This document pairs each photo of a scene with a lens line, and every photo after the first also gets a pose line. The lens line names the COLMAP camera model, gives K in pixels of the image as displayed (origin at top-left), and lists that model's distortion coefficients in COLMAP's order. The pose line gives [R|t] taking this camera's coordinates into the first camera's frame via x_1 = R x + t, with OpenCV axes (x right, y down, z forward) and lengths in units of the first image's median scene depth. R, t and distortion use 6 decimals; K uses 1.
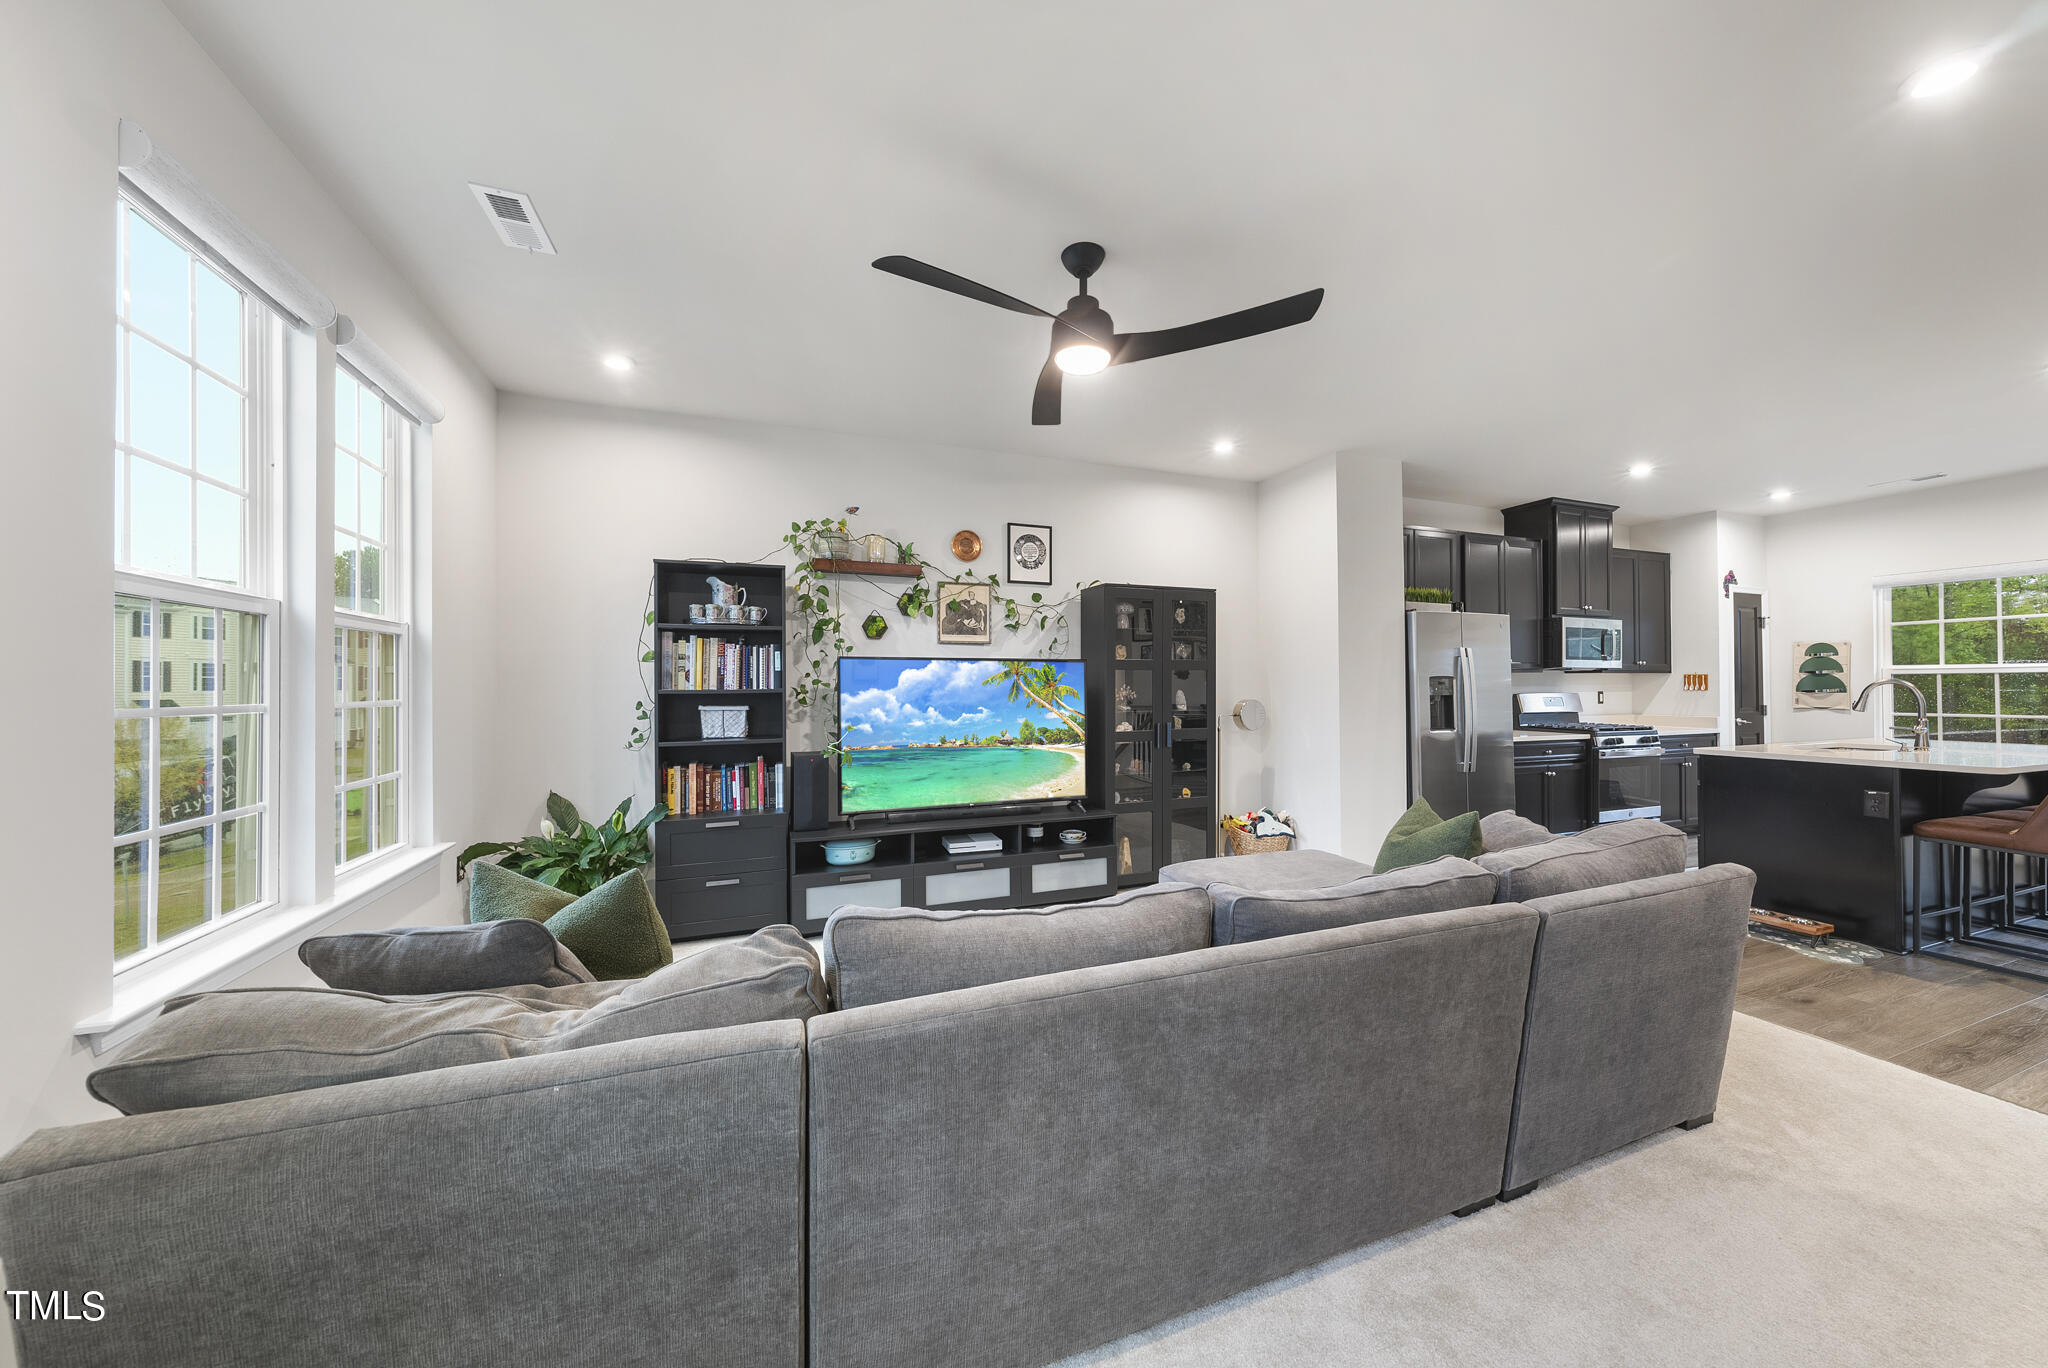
lens RADIAL K [[709.3, 0, 1024.7], [0, 709.3, 679.5], [0, 0, 1]] dist [-0.001268, 0.000069]
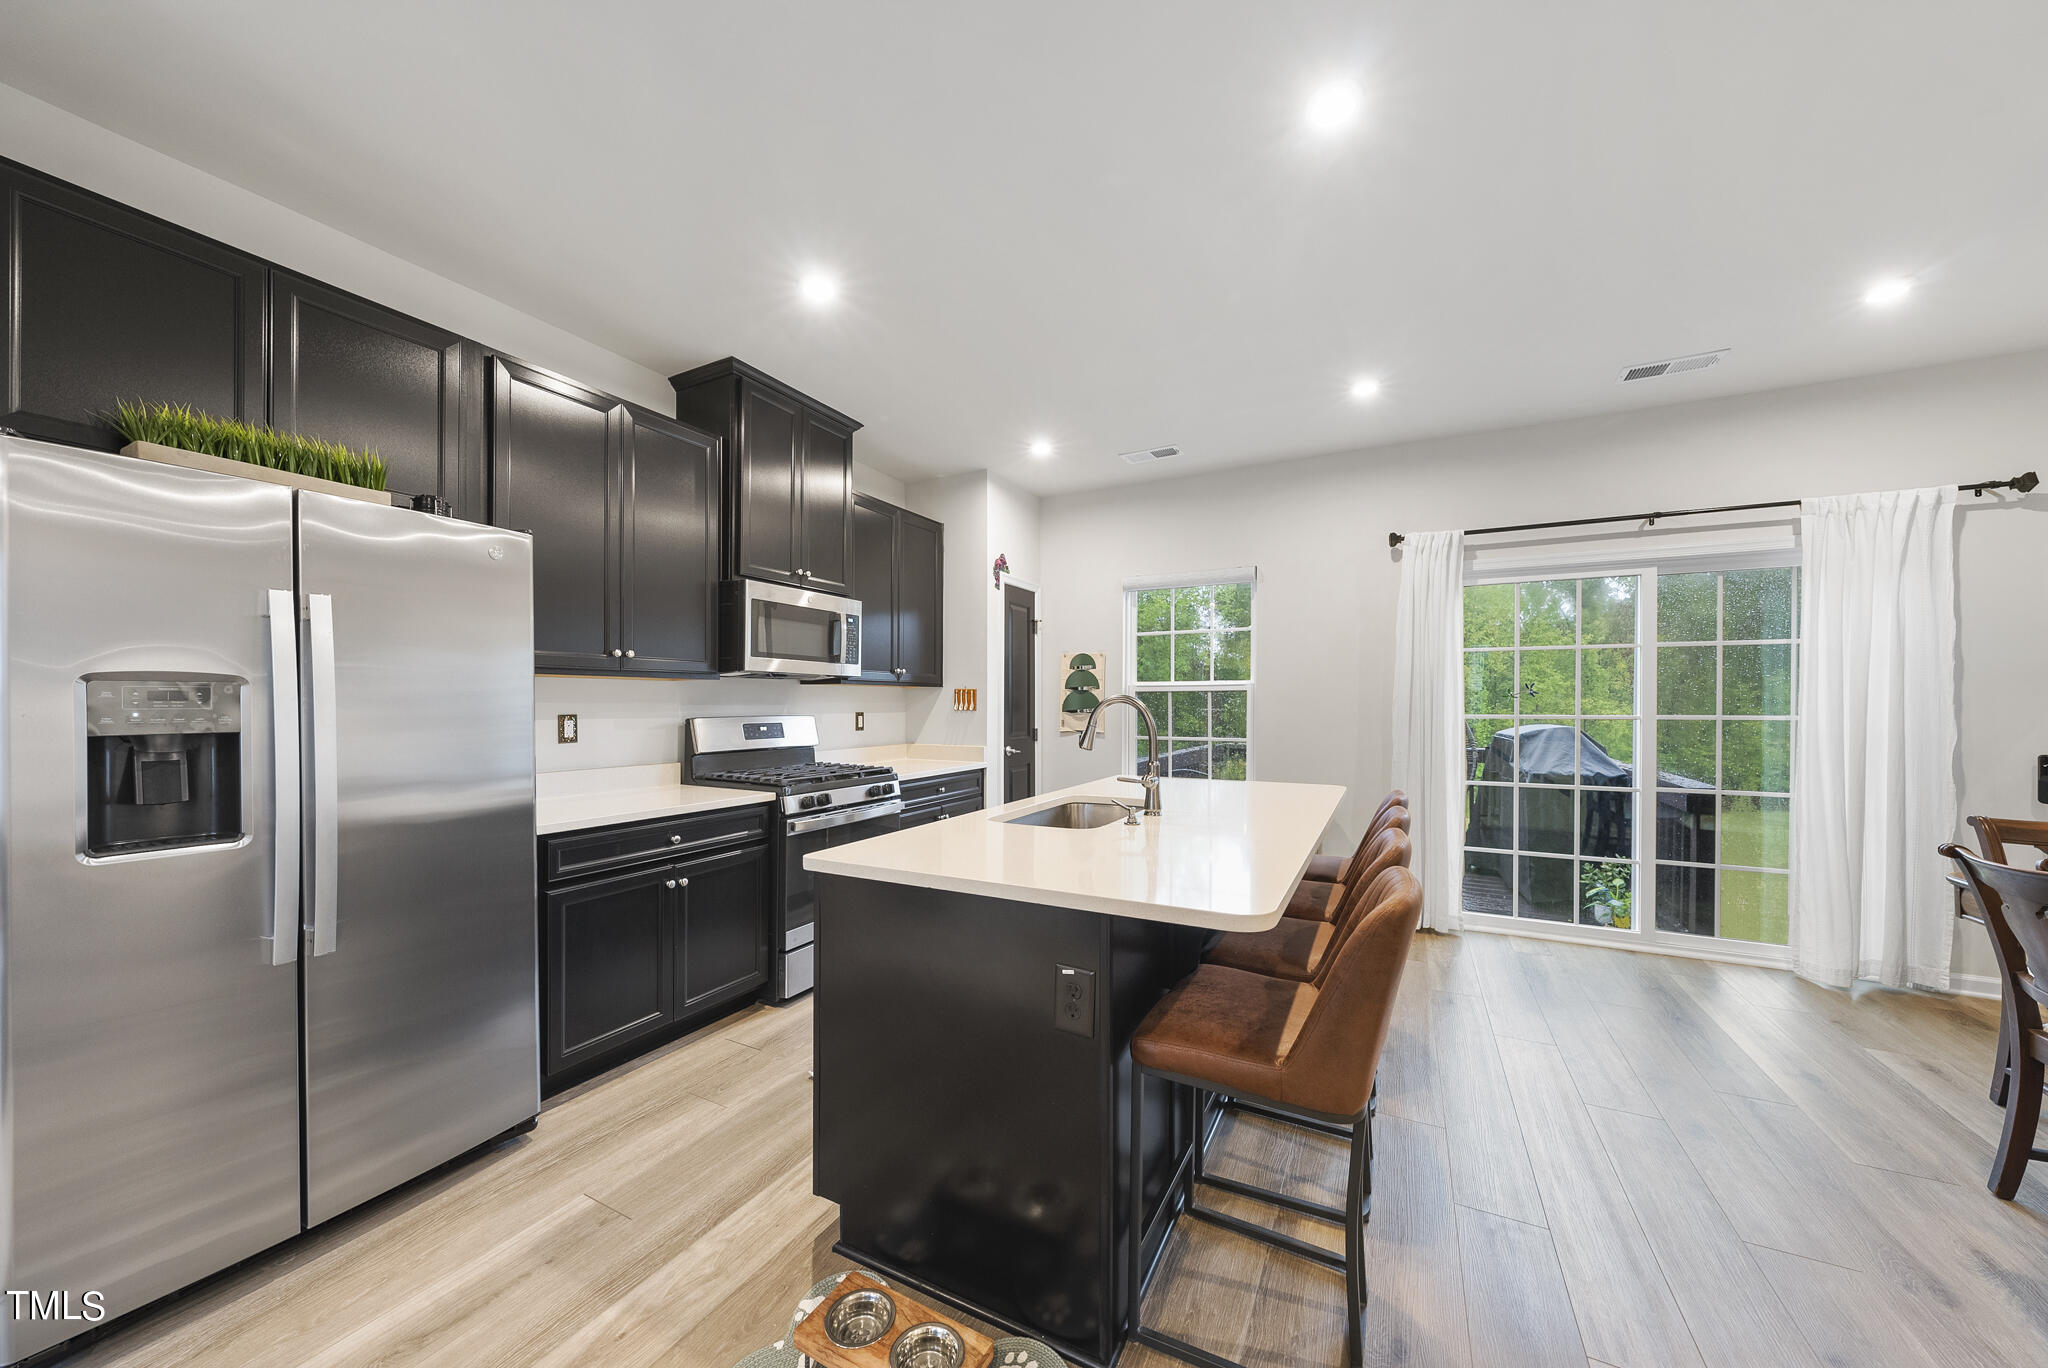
lens RADIAL K [[709.3, 0, 1026.2], [0, 709.3, 702.5], [0, 0, 1]] dist [-0.001268, 0.000069]
pose [[0.755330, 0.003630, 0.655335, 0.584348], [-0.008429, 0.999956, 0.004176, 0.003687], [-0.655291, -0.008678, 0.755327, 0.457279]]
